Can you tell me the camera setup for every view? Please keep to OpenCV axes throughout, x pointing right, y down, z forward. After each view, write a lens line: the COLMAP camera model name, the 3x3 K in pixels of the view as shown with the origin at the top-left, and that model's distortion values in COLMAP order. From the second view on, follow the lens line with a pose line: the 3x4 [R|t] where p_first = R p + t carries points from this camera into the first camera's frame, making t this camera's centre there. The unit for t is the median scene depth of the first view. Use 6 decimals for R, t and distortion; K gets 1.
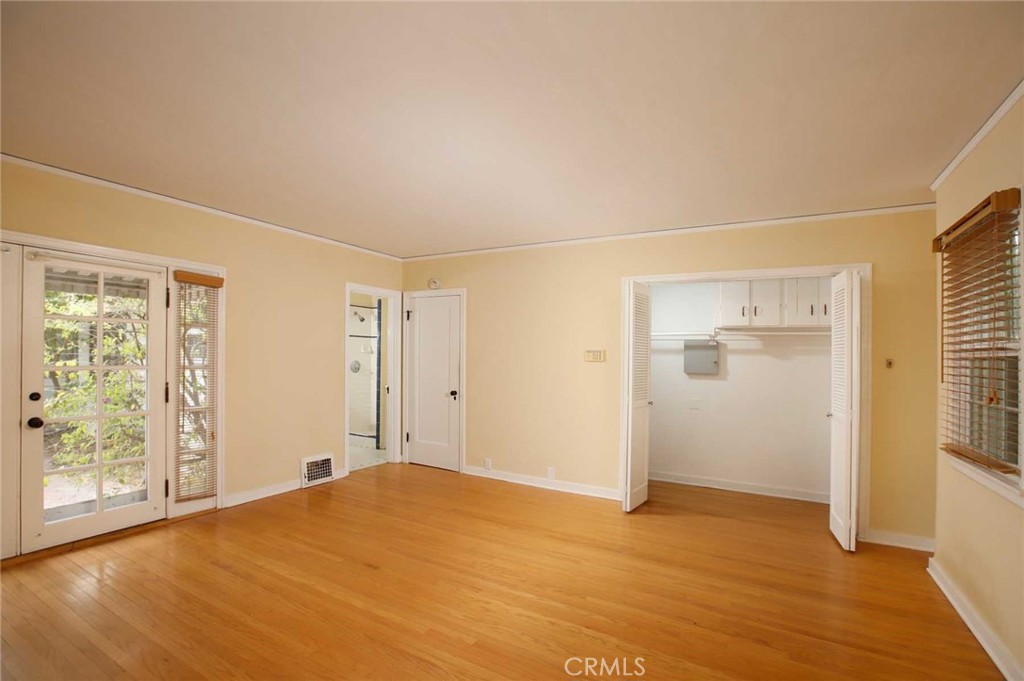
lens RADIAL K [[471.5, 0, 513.6], [0, 471.5, 356.3], [0, 0, 1]] dist [-0.033538, 0.000678]
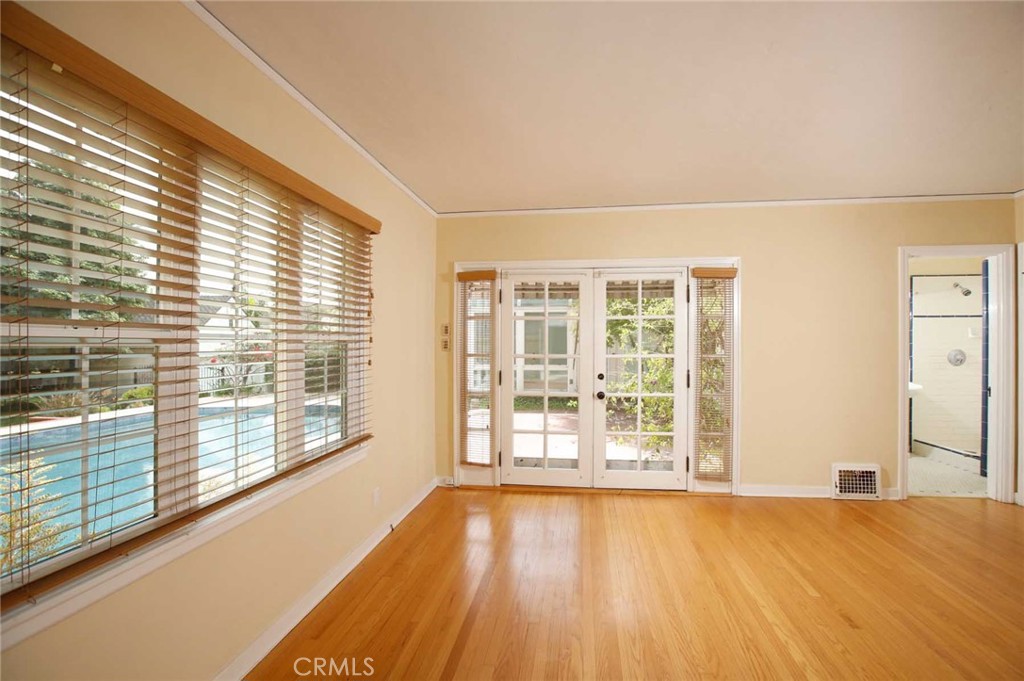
lens RADIAL K [[471.5, 0, 513.6], [0, 471.5, 356.3], [0, 0, 1]] dist [-0.033538, 0.000678]
pose [[0.368005, 0.004438, -0.929813, 0.144759], [0.012311, 0.999878, 0.009645, 0.007969], [0.929742, -0.014996, 0.367906, 0.184489]]
